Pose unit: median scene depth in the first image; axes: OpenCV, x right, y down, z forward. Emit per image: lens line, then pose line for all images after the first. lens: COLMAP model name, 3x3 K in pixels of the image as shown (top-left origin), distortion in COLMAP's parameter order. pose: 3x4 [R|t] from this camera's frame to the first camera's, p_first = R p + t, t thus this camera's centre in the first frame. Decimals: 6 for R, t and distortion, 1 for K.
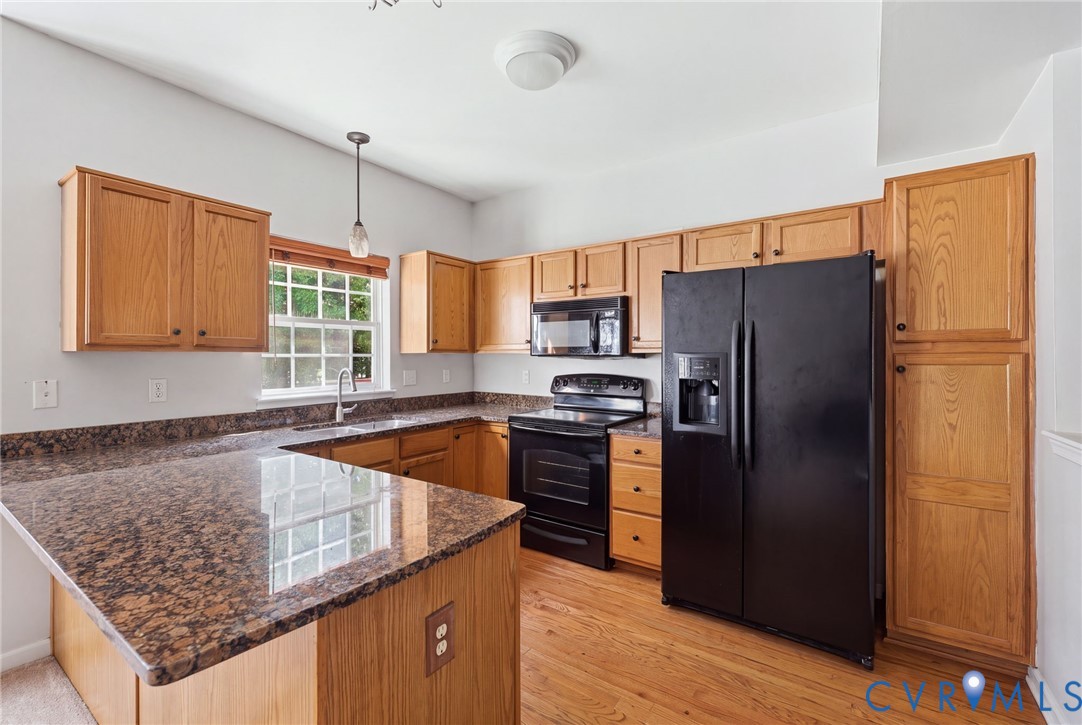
lens RADIAL K [[494.0, 0, 540.0], [0, 494.0, 356.9], [0, 0, 1]] dist [0.004012, -0.001379]
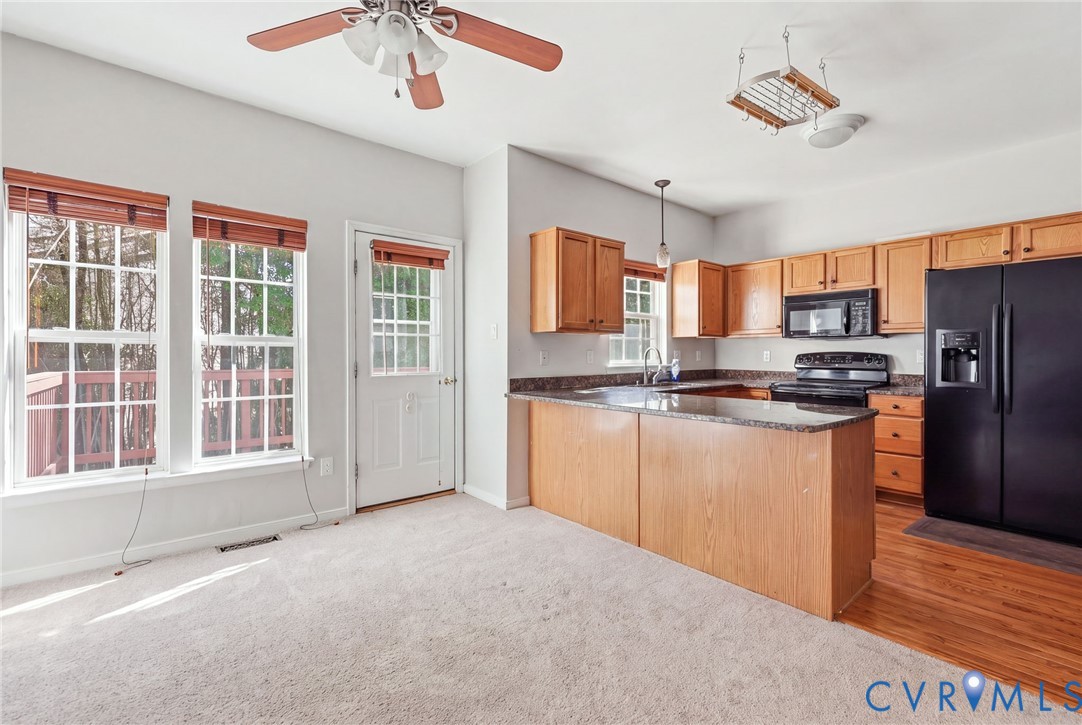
lens RADIAL K [[494.0, 0, 550.0], [0, 494.0, 356.8], [0, 0, 1]] dist [0.004012, -0.001379]
pose [[0.967336, -0.001672, -0.253494, -0.311496], [0.003941, 0.999957, 0.008442, 0.038428], [0.253468, -0.009165, 0.967300, -0.438984]]
